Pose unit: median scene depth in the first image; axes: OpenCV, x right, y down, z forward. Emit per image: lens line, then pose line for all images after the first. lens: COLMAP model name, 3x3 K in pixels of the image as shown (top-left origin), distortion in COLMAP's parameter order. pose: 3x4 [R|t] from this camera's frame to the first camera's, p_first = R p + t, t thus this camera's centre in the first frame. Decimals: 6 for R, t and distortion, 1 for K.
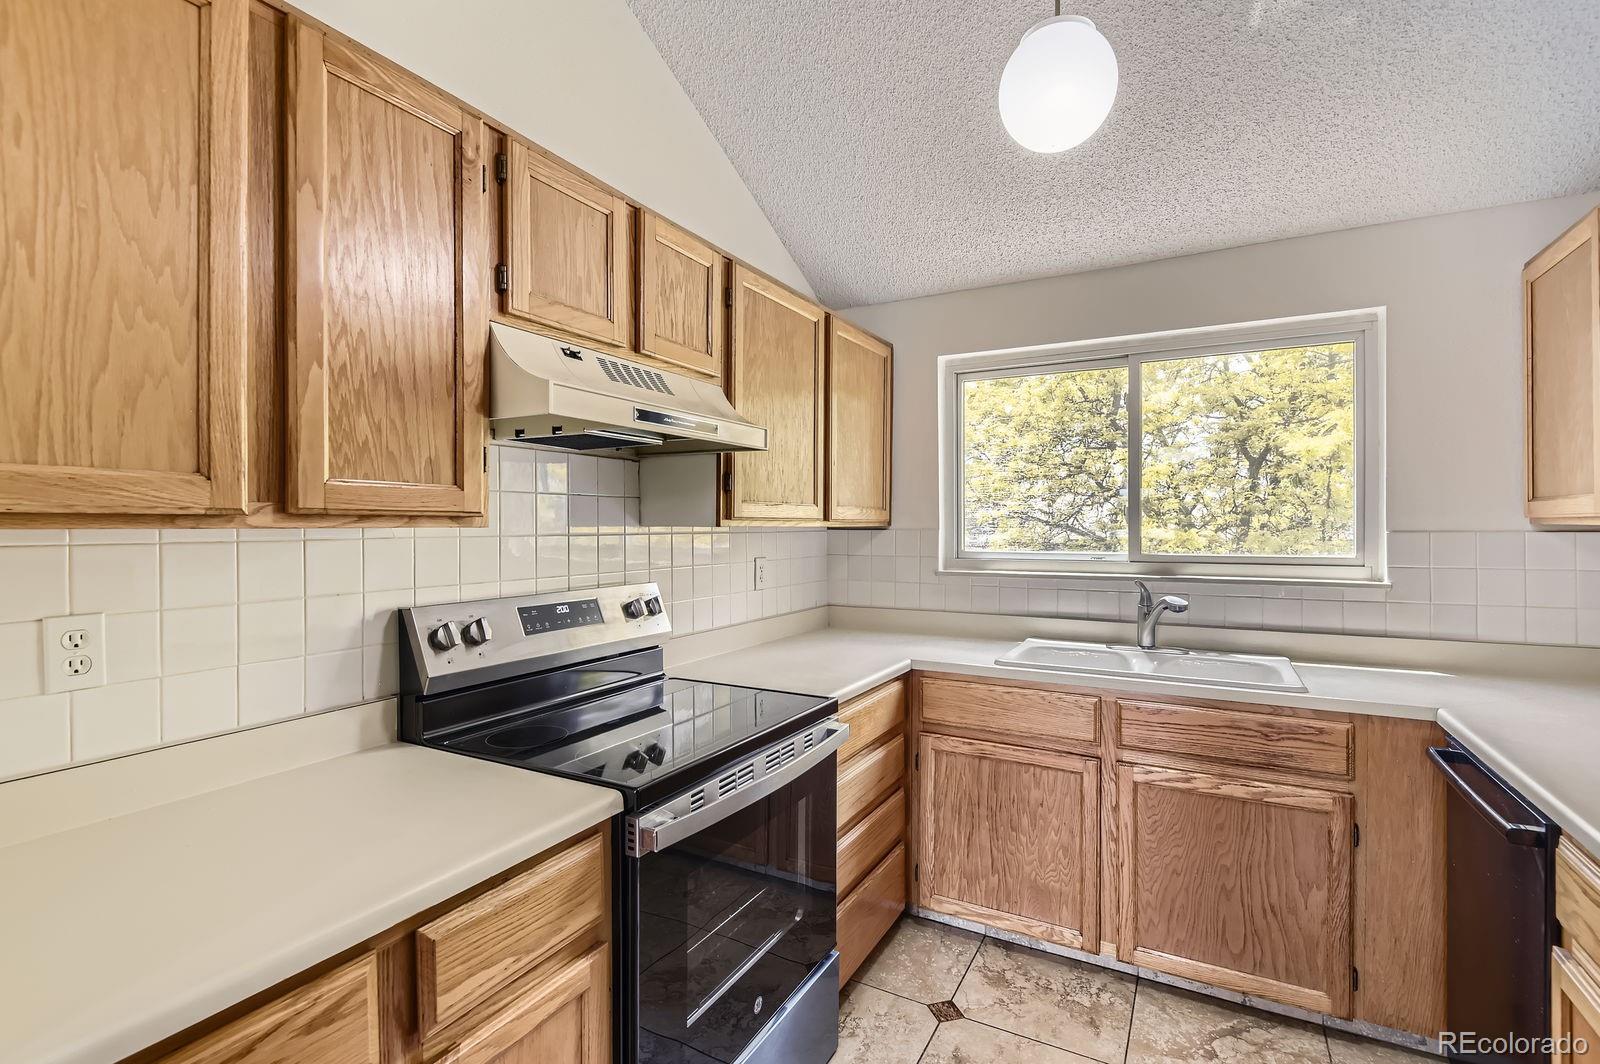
lens RADIAL K [[741.9, 0, 796.3], [0, 741.9, 528.3], [0, 0, 1]] dist [0.005259, -0.005827]
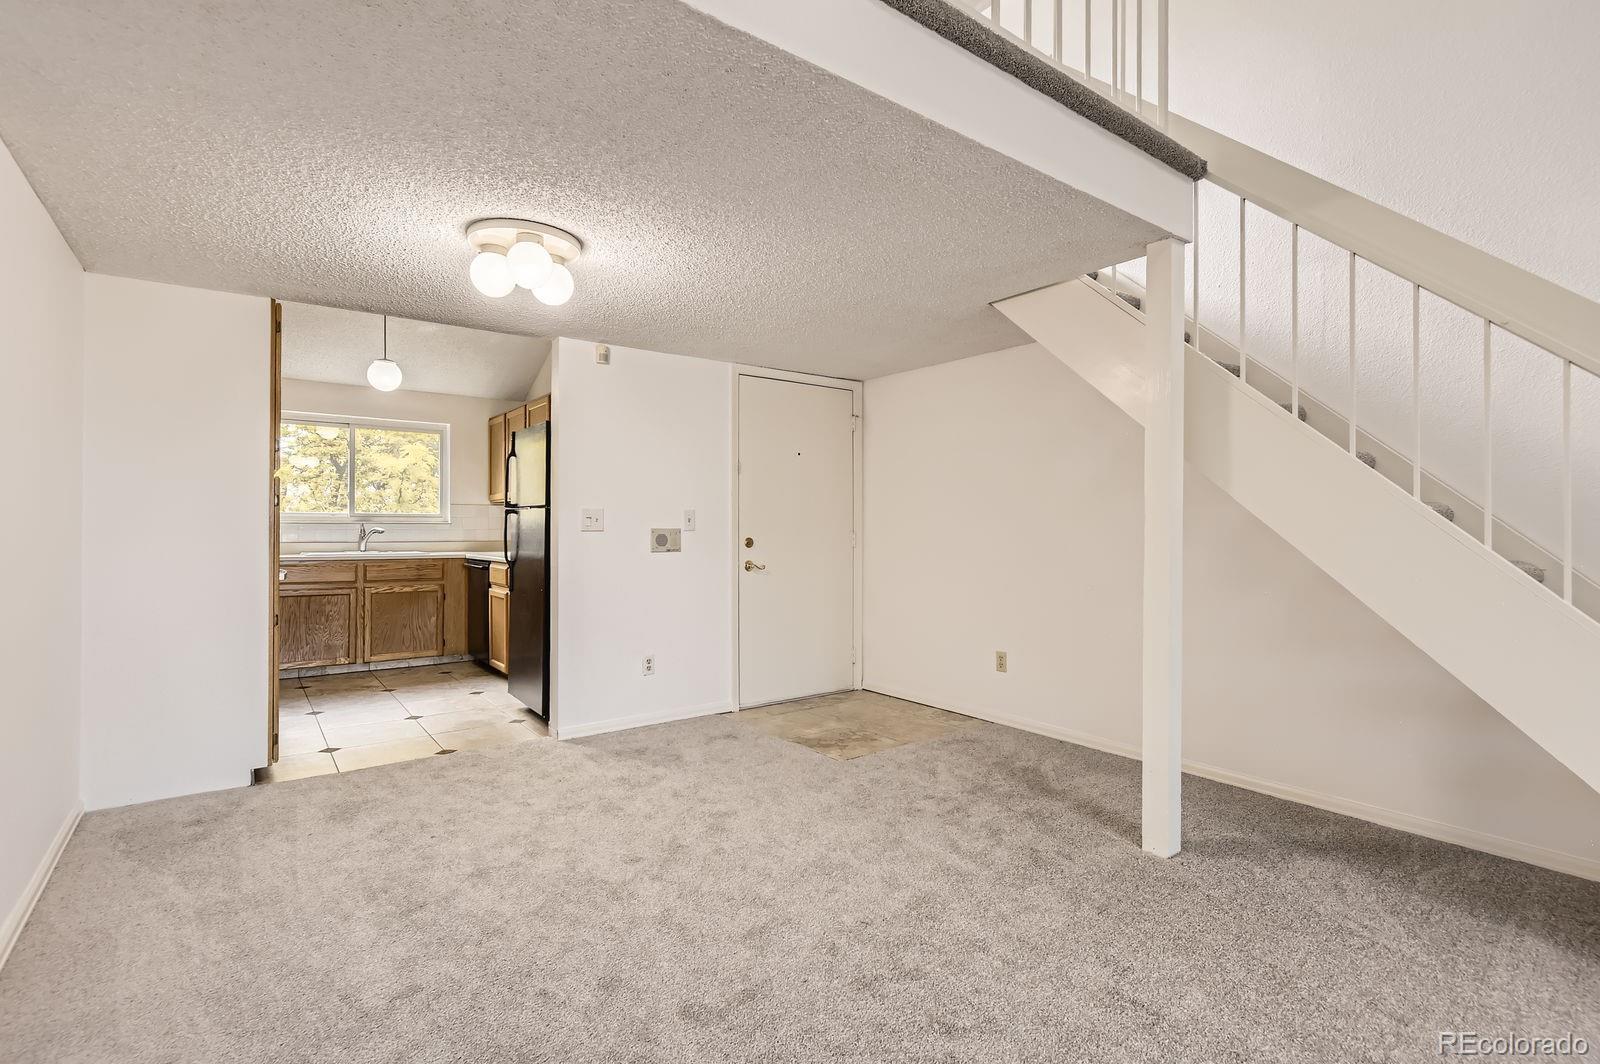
lens RADIAL K [[741.9, 0, 812.1], [0, 741.9, 523.5], [0, 0, 1]] dist [0.005259, -0.005827]
pose [[0.395944, 0.009228, 0.918228, -1.377526], [0.001710, 0.999940, -0.010787, 0.121441], [-0.918273, 0.005841, 0.395904, -1.521548]]
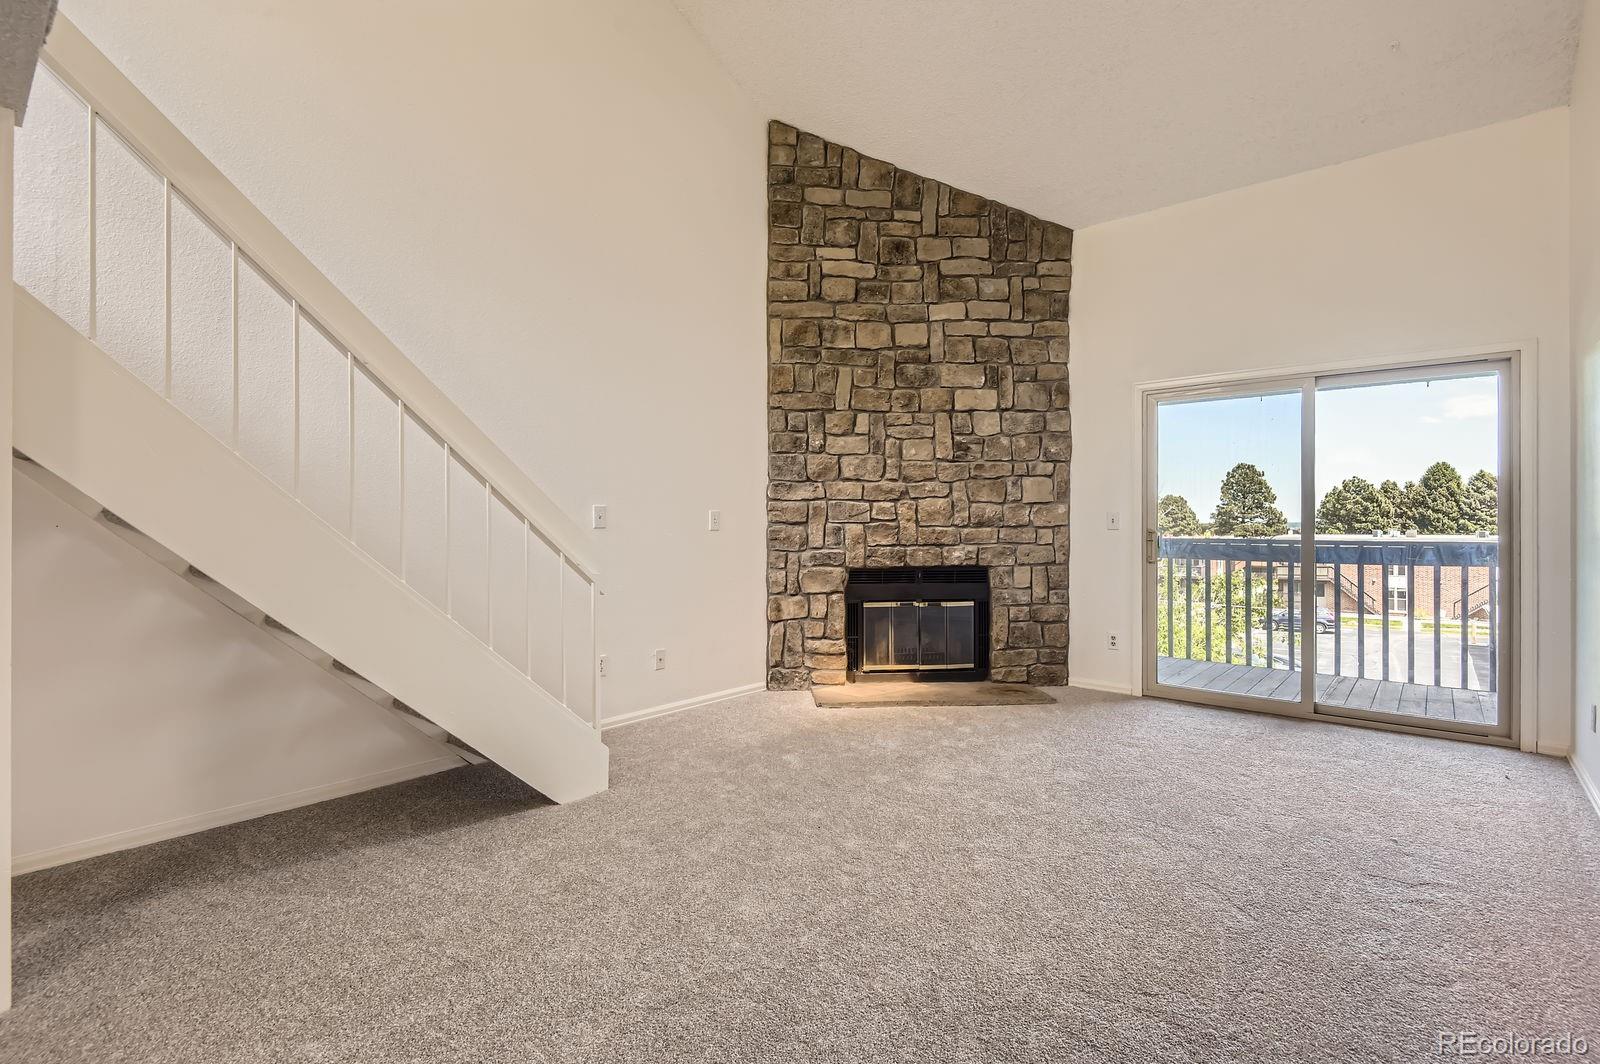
lens RADIAL K [[741.9, 0, 794.9], [0, 741.9, 518.7], [0, 0, 1]] dist [0.005259, -0.005827]
pose [[-0.979377, 0.006054, 0.201952, -1.057069], [0.005651, 0.999981, -0.002571, 0.113372], [-0.201964, -0.001377, -0.979392, -0.925978]]
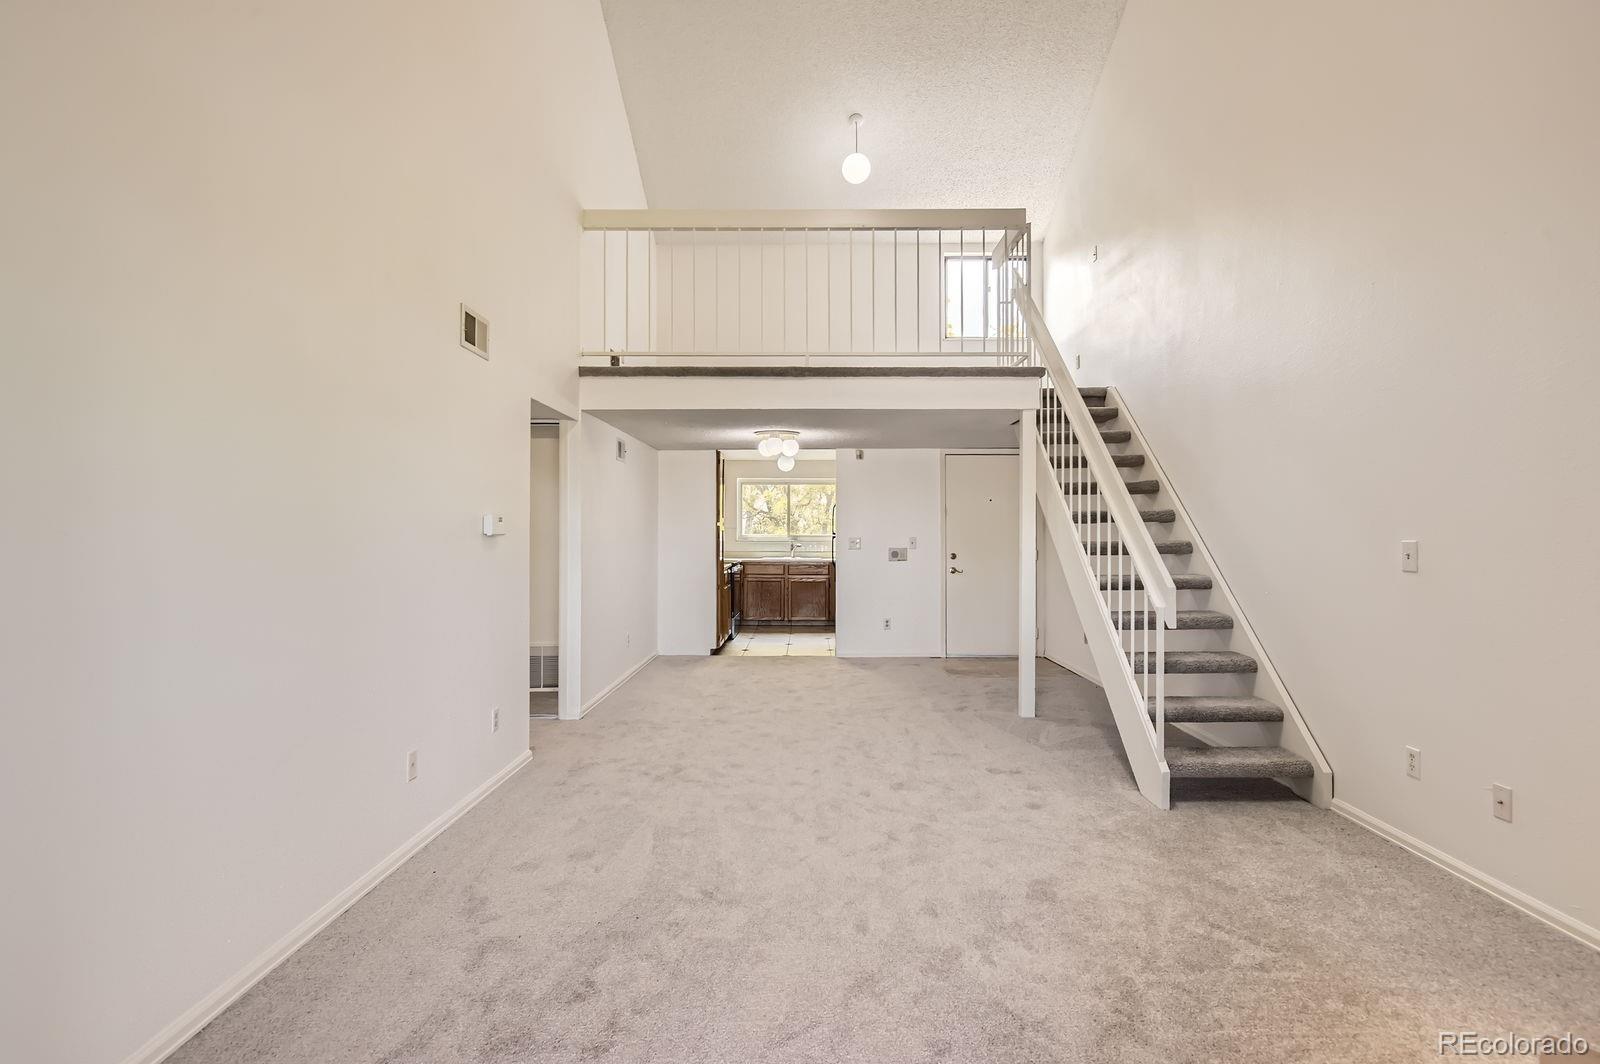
lens RADIAL K [[785.8, 0, 813.6], [0, 785.8, 519.2], [0, 0, 1]] dist [0.004488, -0.001772]
pose [[0.870309, 0.014867, 0.492282, -1.881421], [-0.002949, 0.999684, -0.024976, 0.072576], [-0.492498, 0.020285, 0.870077, -3.409601]]
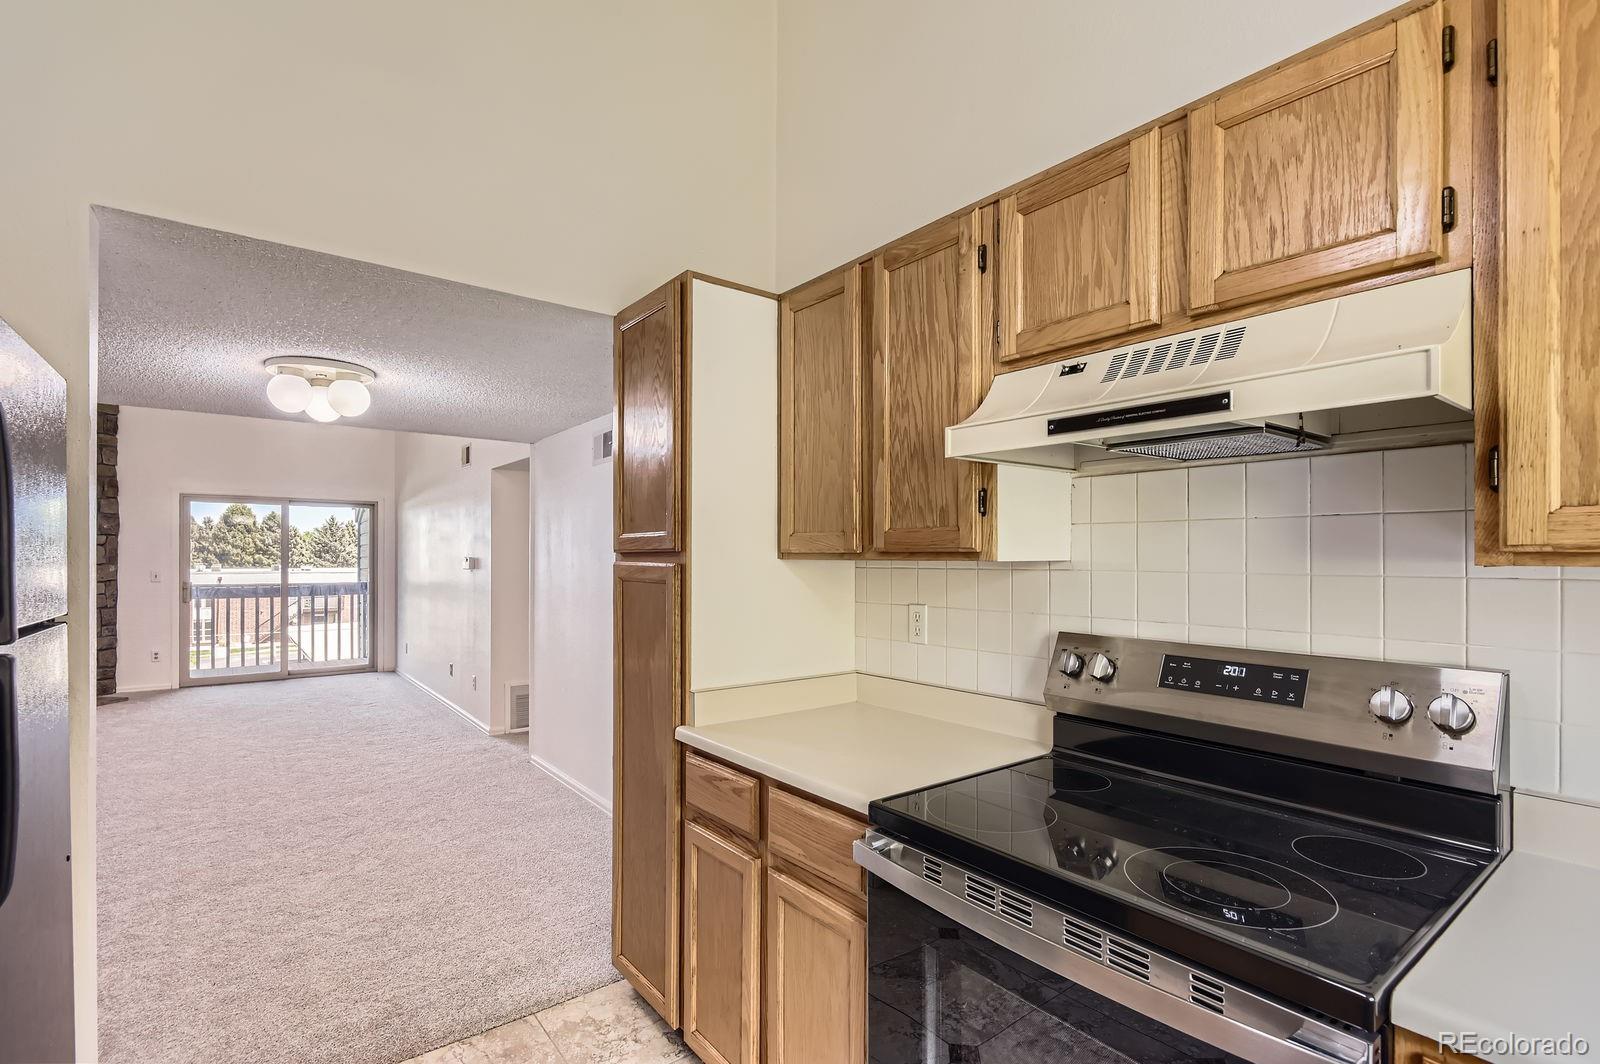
lens RADIAL K [[741.9, 0, 798.2], [0, 741.9, 560.8], [0, 0, 1]] dist [0.005259, -0.005827]
pose [[-0.393531, 0.006332, -0.919290, 0.478426], [-0.006366, 0.999934, 0.009613, -0.007137], [0.919290, 0.009635, -0.393464, 0.767419]]
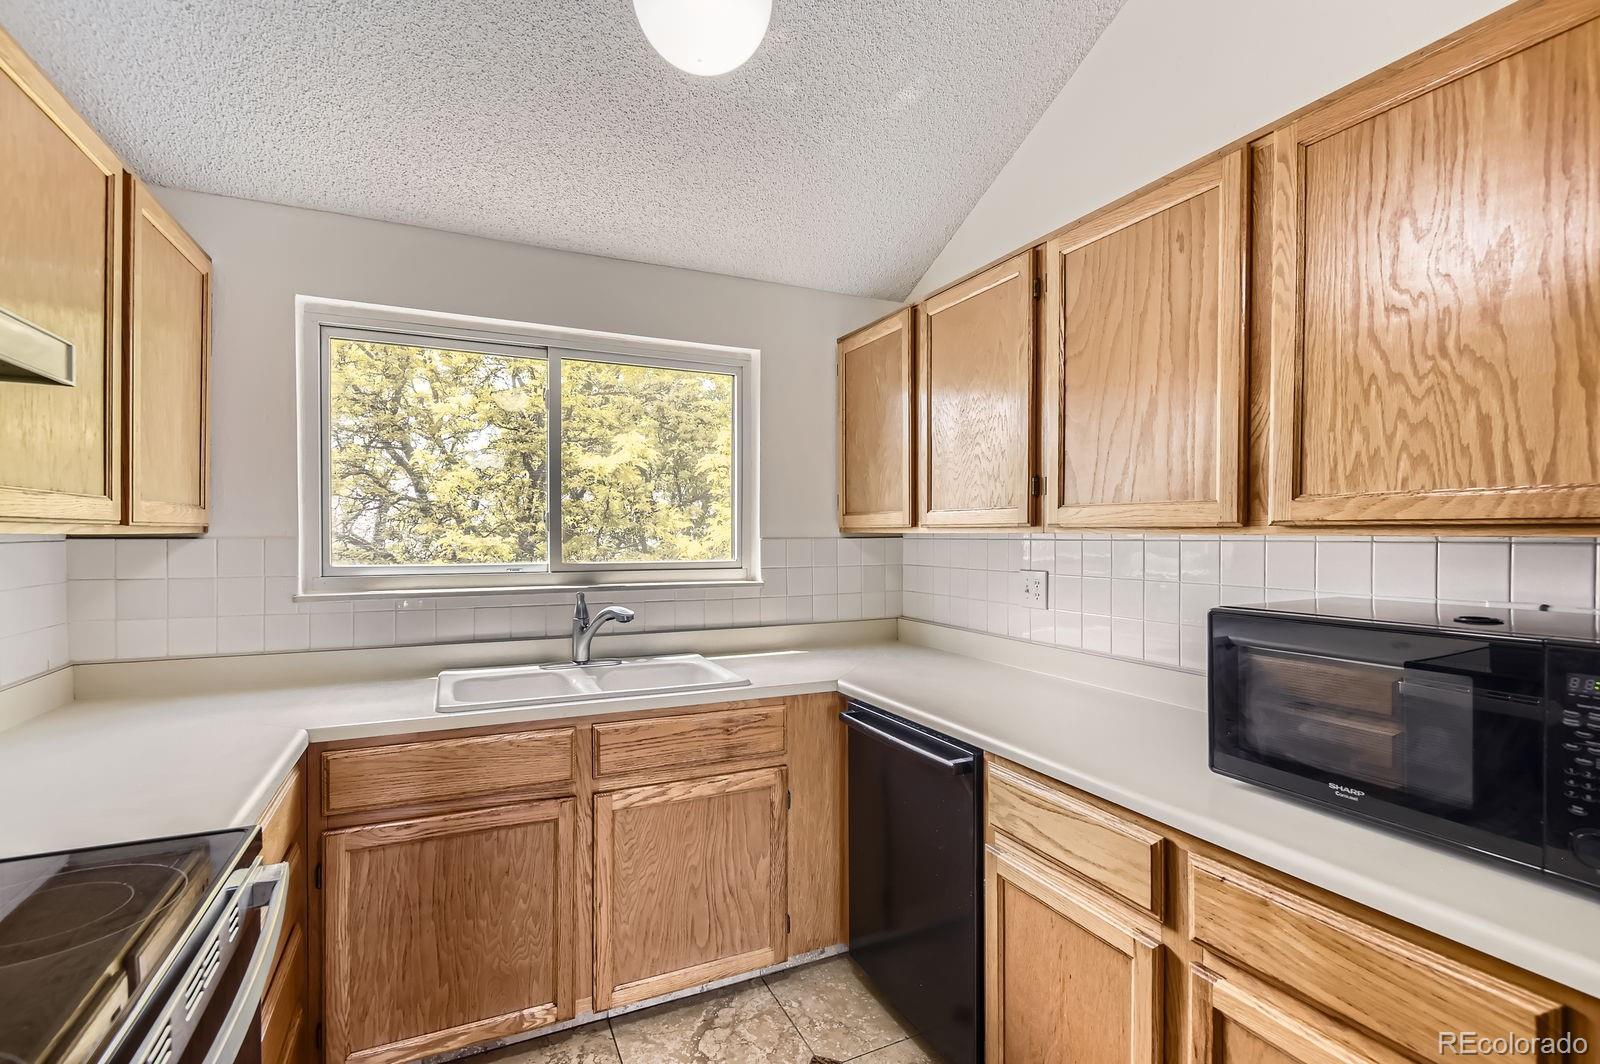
lens RADIAL K [[741.9, 0, 811.5], [0, 741.9, 542.2], [0, 0, 1]] dist [0.005259, -0.005827]
pose [[0.578304, -0.008408, 0.815778, -0.151577], [0.001718, 0.999957, 0.009089, -0.000323], [-0.815820, -0.003854, 0.578293, 0.266954]]
